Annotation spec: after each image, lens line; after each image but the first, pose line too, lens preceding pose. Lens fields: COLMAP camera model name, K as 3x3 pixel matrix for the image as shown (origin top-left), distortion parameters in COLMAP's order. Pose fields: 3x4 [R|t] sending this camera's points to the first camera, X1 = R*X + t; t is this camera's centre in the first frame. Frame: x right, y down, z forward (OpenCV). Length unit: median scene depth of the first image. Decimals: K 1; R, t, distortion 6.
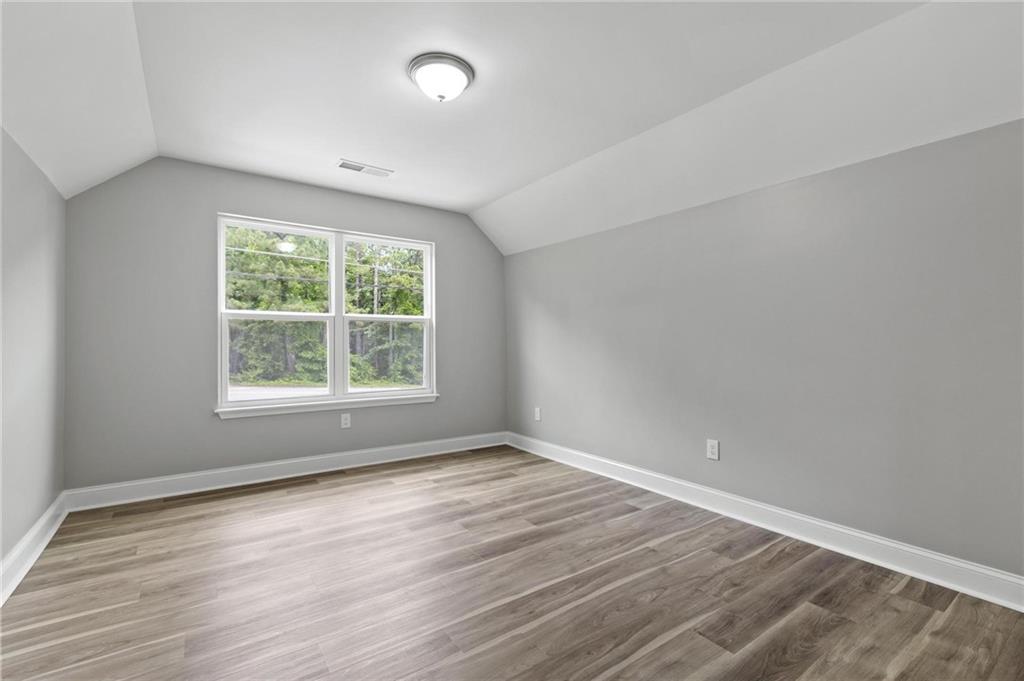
lens RADIAL K [[459.2, 0, 511.4], [0, 459.2, 340.4], [0, 0, 1]] dist [0.000419, -0.000080]
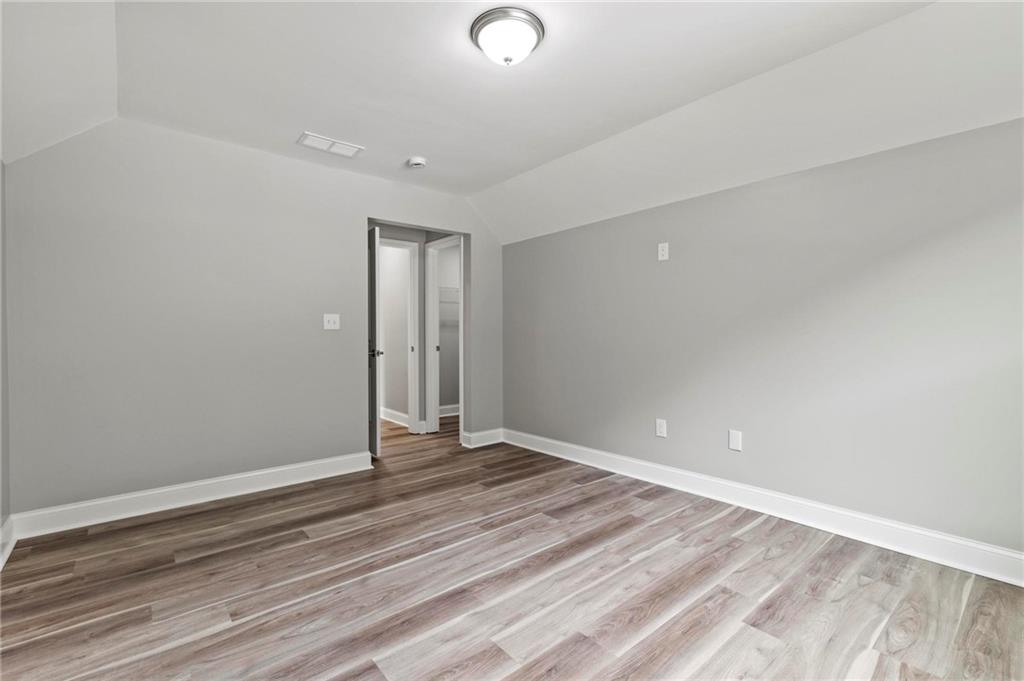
lens RADIAL K [[459.2, 0, 513.7], [0, 459.2, 337.6], [0, 0, 1]] dist [0.000419, -0.000080]
pose [[-0.996691, 0.004508, -0.081154, -0.096368], [0.004045, 0.999975, 0.005861, 0.005062], [0.081178, 0.005513, -0.996684, 2.021658]]
